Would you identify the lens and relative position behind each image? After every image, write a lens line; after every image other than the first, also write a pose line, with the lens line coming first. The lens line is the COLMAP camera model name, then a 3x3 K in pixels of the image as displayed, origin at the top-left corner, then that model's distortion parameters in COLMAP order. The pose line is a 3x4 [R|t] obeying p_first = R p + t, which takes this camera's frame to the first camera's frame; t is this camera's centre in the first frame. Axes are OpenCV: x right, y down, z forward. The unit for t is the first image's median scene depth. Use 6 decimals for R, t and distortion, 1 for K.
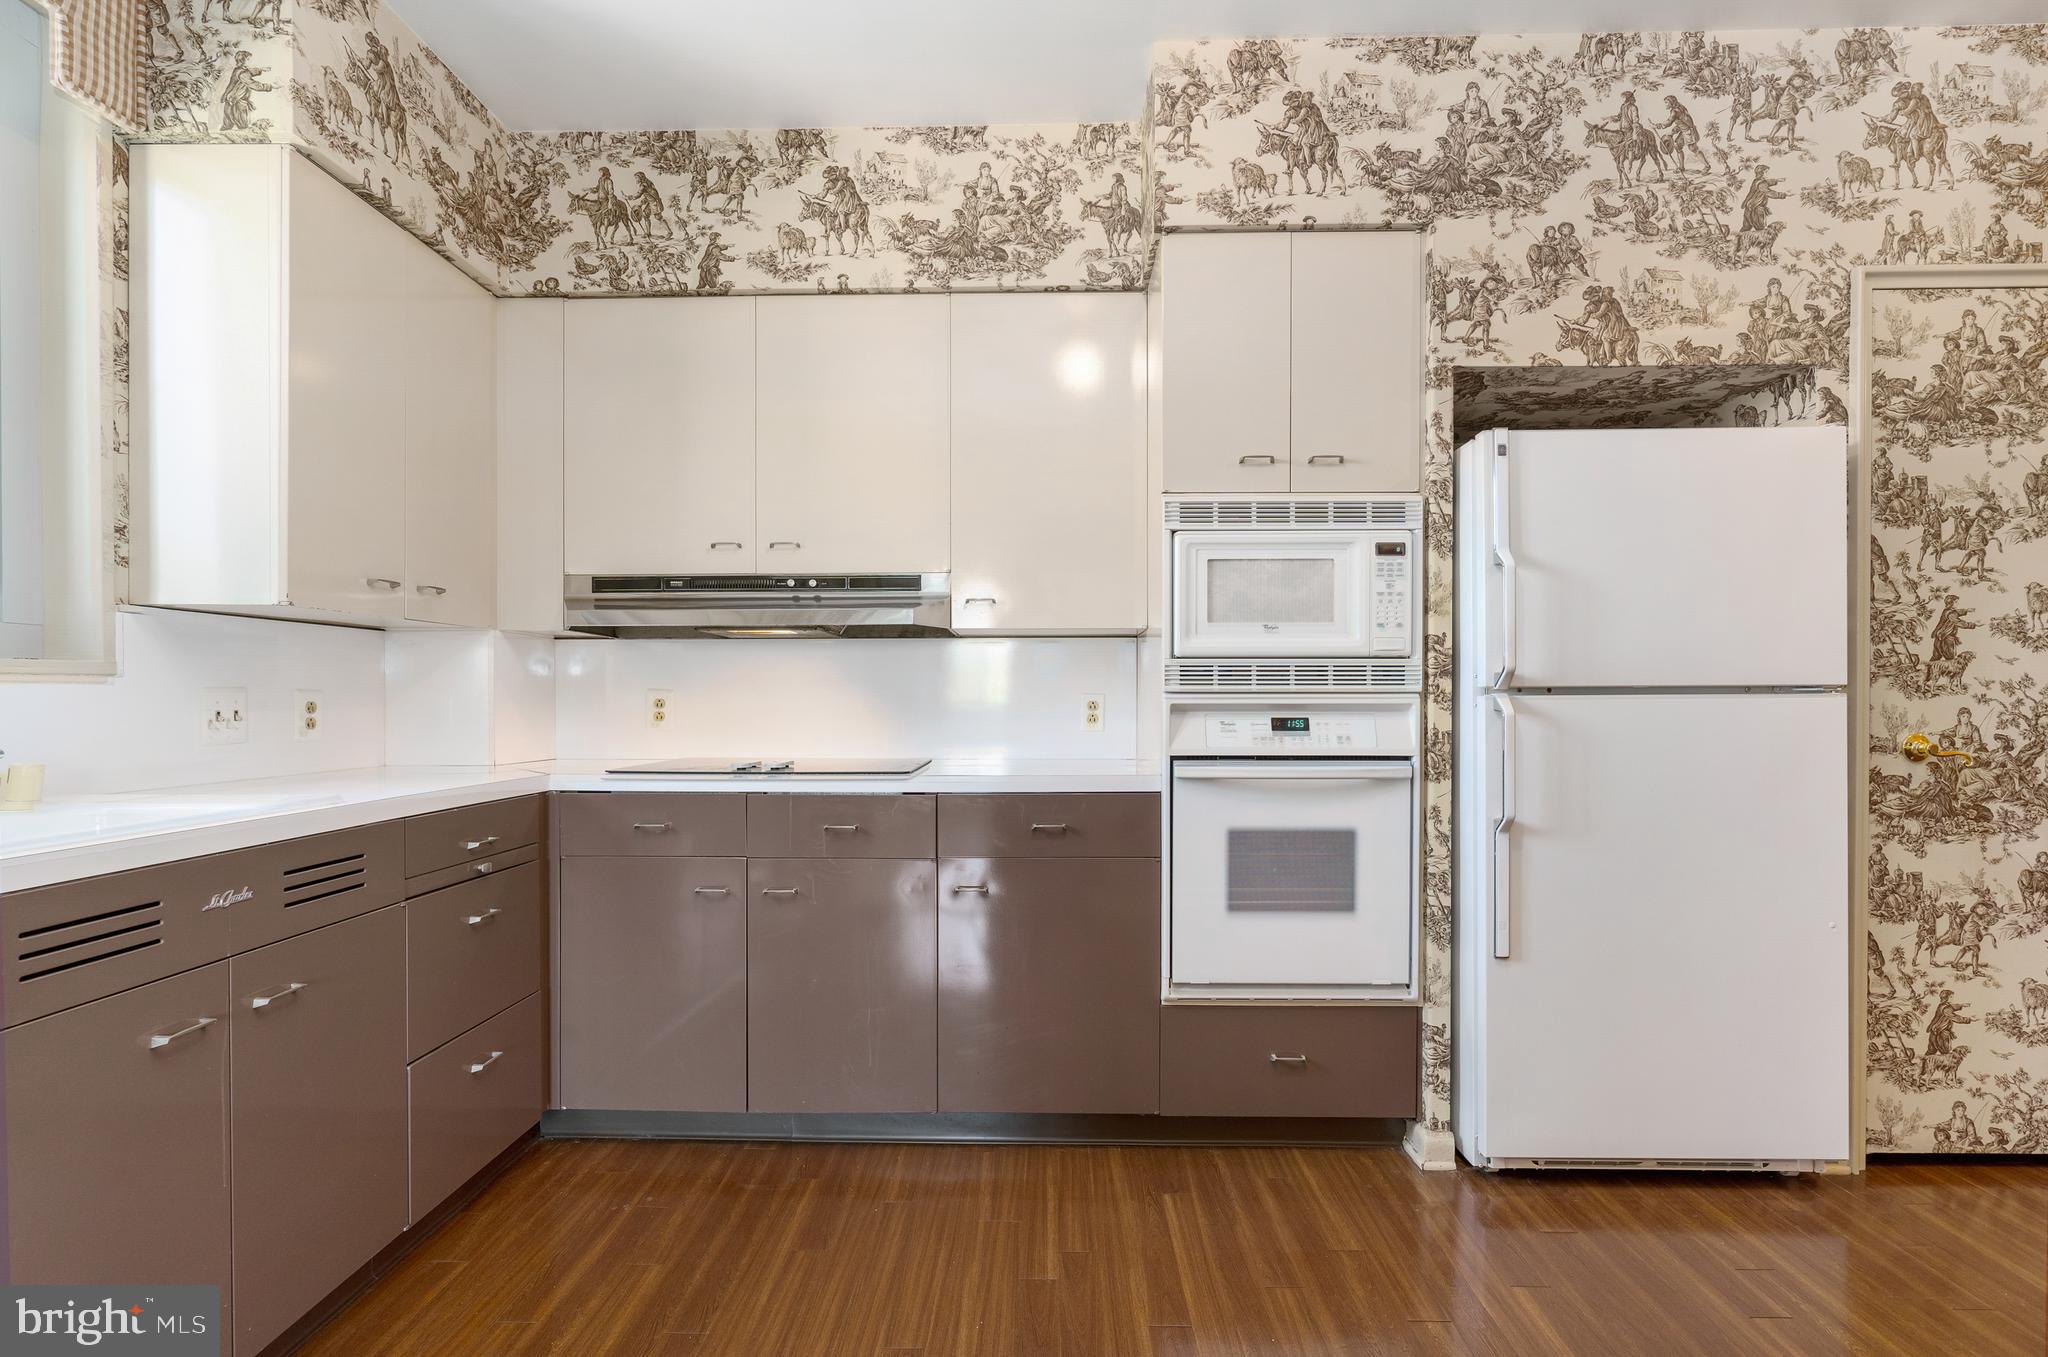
lens RADIAL K [[946.1, 0, 999.6], [0, 946.1, 704.1], [0, 0, 1]] dist [-0.009822, 0.004453]
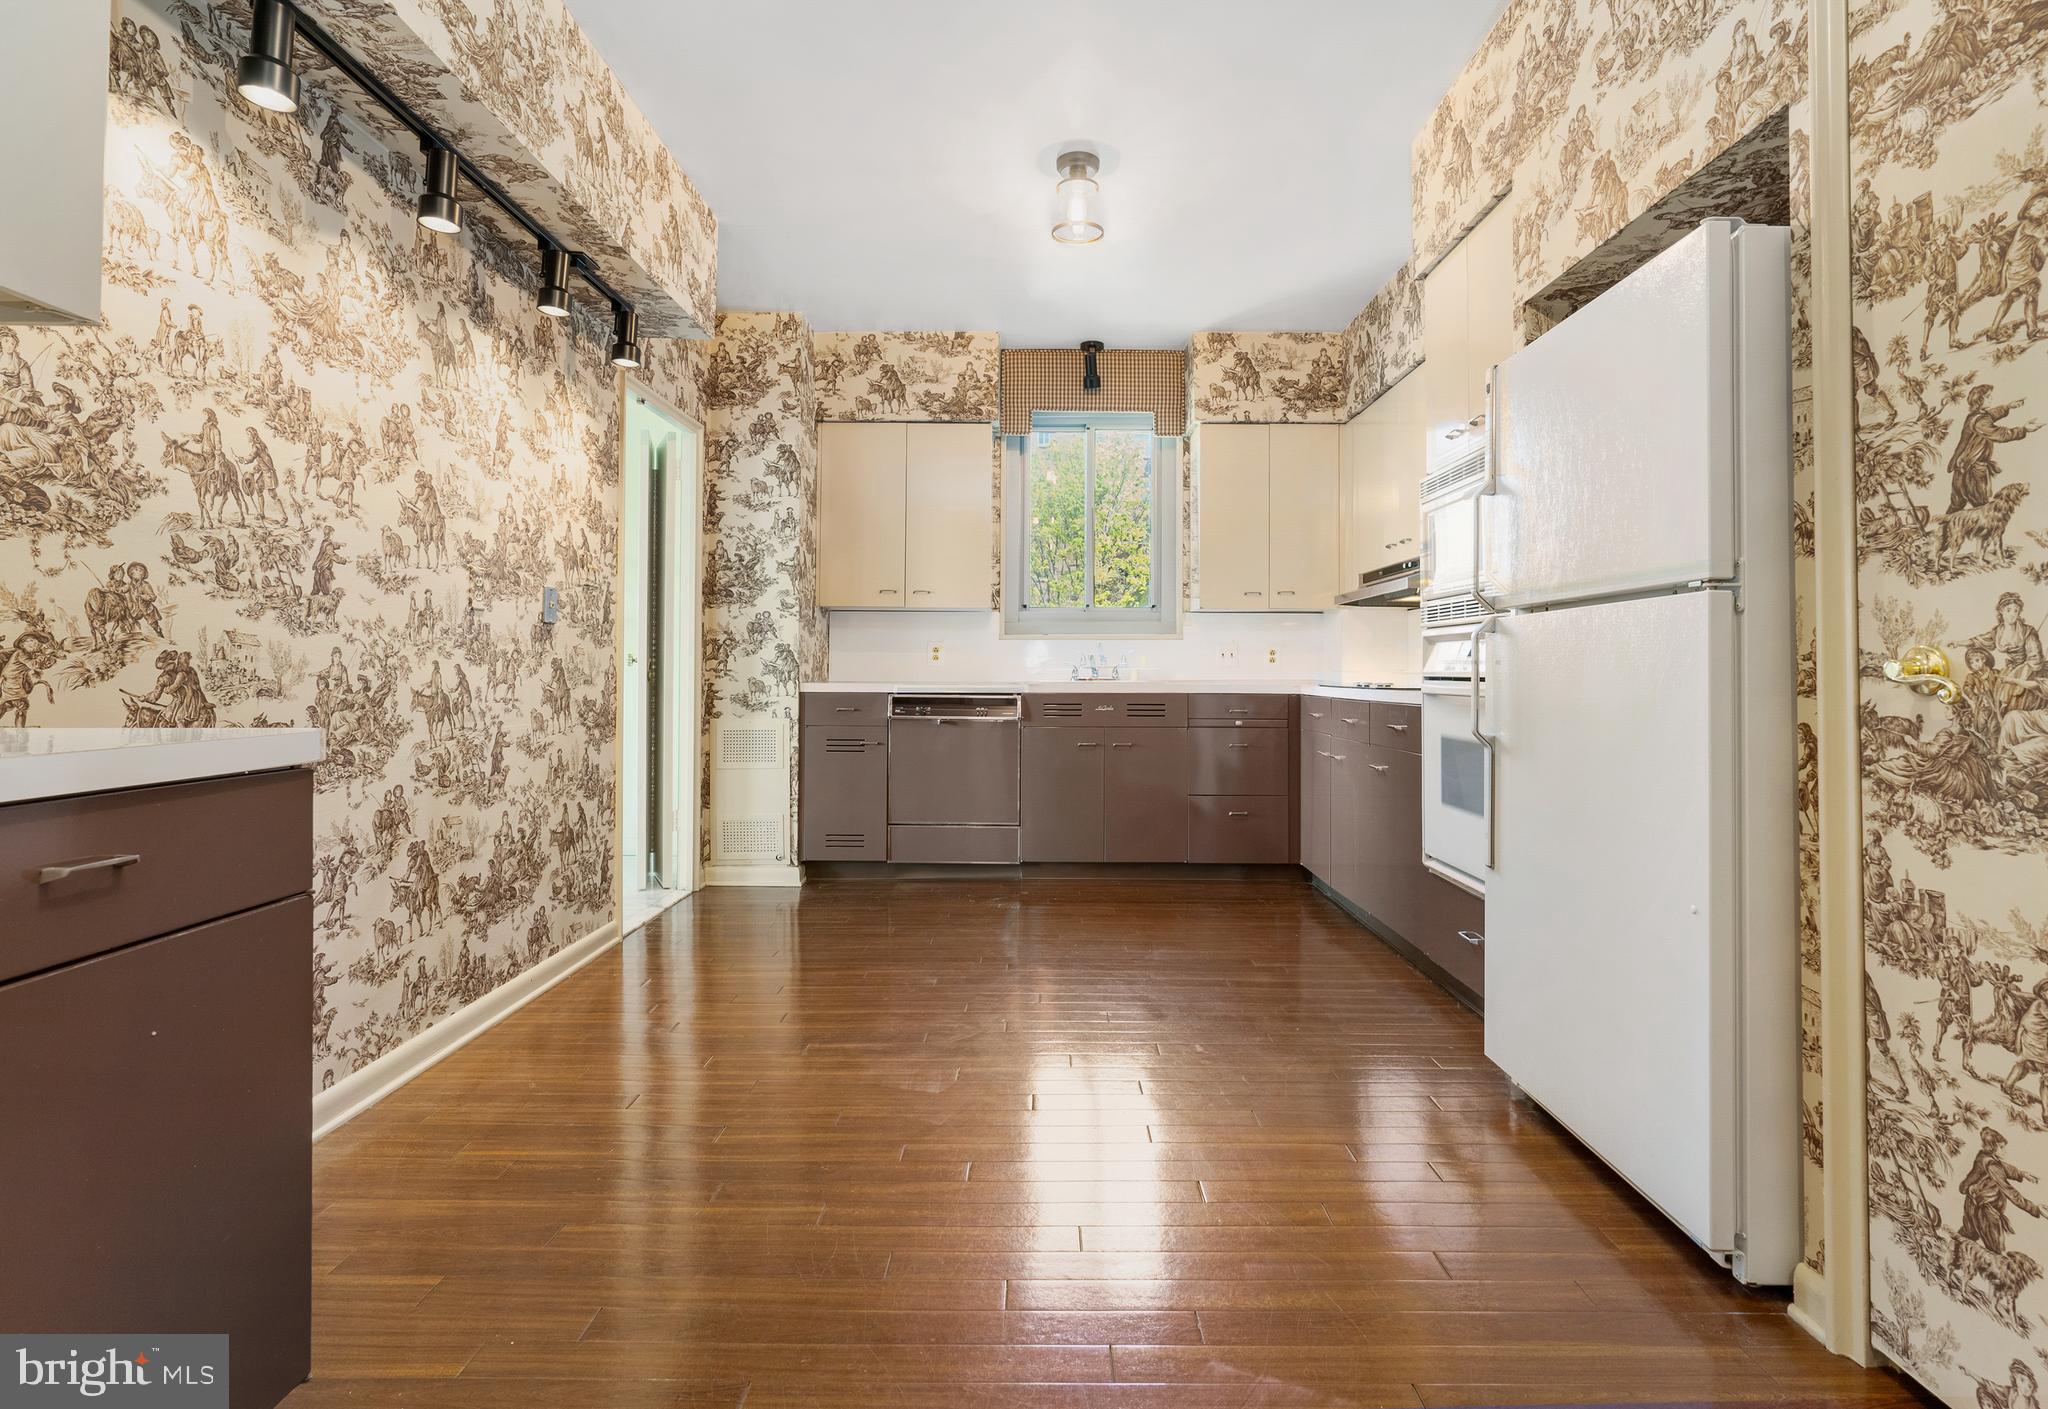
lens RADIAL K [[928.3, 0, 1021.8], [0, 928.3, 645.8], [0, 0, 1]] dist [-0.002469, 0.000564]
pose [[0.019744, -0.023601, -0.999526, 1.475456], [-0.009865, 0.999668, -0.023799, 0.048920], [0.999756, 0.010330, 0.019504, 0.429704]]
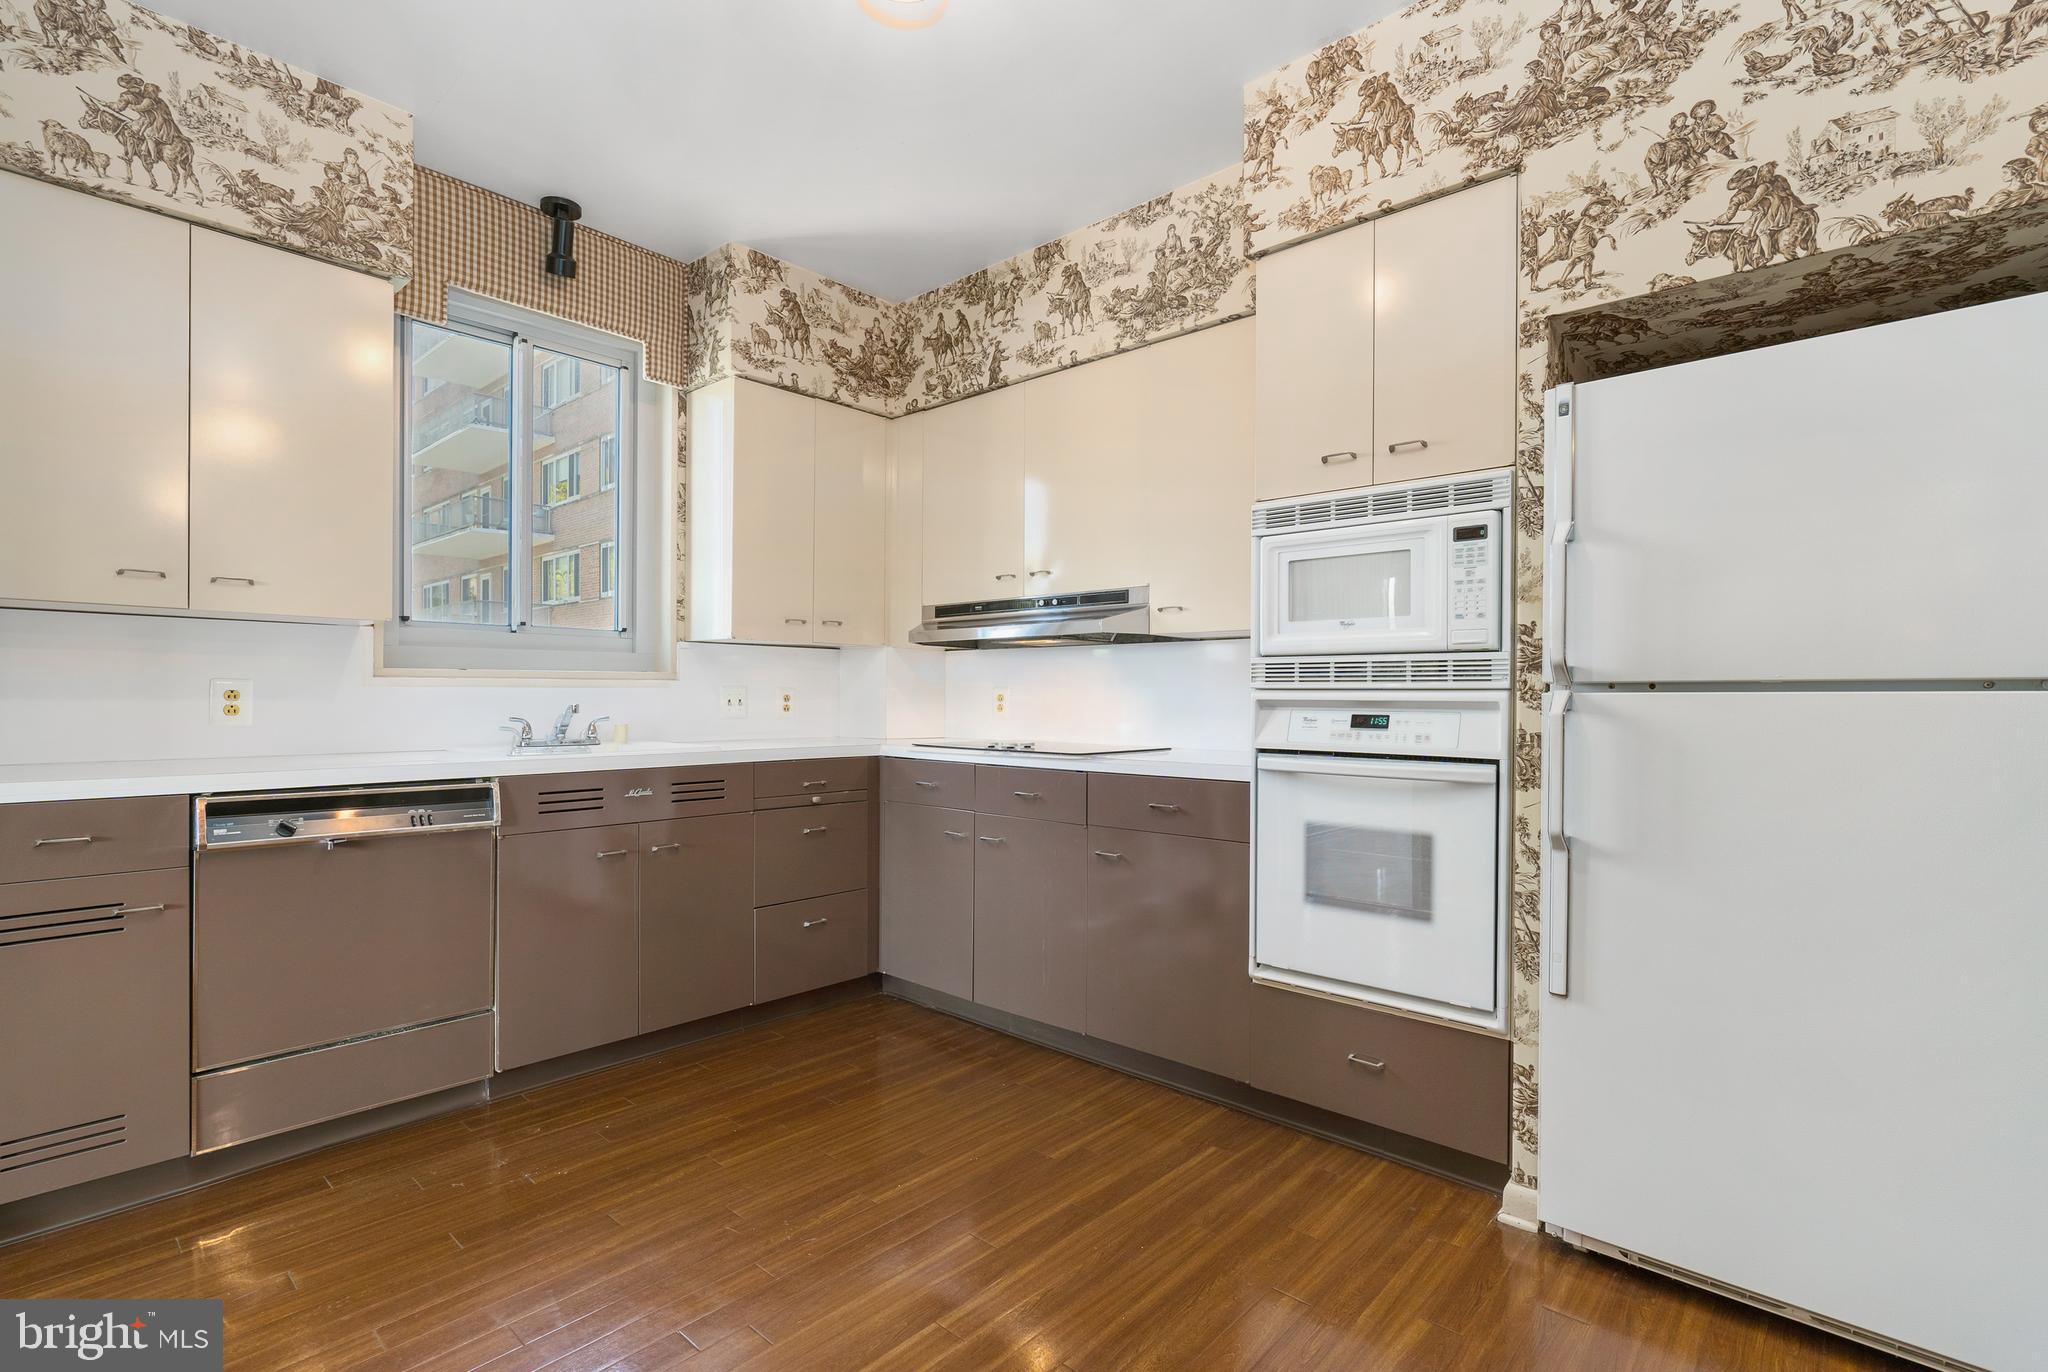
lens RADIAL K [[946.1, 0, 983.4], [0, 946.1, 698.5], [0, 0, 1]] dist [-0.009822, 0.004453]
pose [[0.747111, 0.007046, -0.664662, 0.671192], [-0.009353, 0.999956, 0.000088, 0.001232], [0.664633, 0.006151, 0.747144, 0.000460]]
